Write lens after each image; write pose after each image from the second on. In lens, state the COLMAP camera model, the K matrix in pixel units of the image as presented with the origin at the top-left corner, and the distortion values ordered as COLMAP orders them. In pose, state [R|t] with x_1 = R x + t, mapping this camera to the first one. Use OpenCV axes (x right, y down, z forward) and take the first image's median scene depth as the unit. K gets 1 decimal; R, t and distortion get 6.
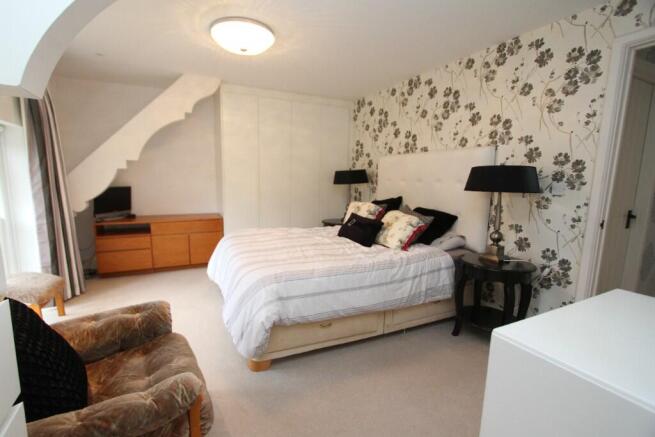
lens RADIAL K [[281.4, 0, 326.8], [0, 281.4, 218.1], [0, 0, 1]] dist [-0.002453, -0.000104]
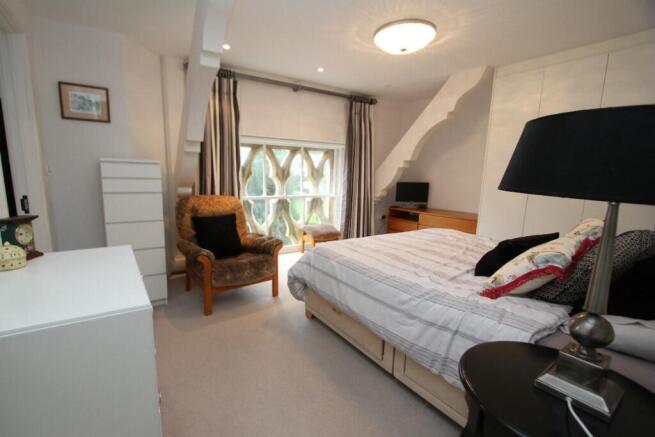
lens RADIAL K [[303.7, 0, 326.3], [0, 303.7, 220.2], [0, 0, 1]] dist [-0.000186, -0.000352]
pose [[0.184297, 0.139117, -0.972975, 0.899904], [-0.158486, 0.981184, 0.110271, -0.052936], [0.970009, 0.133881, 0.202877, 0.613270]]
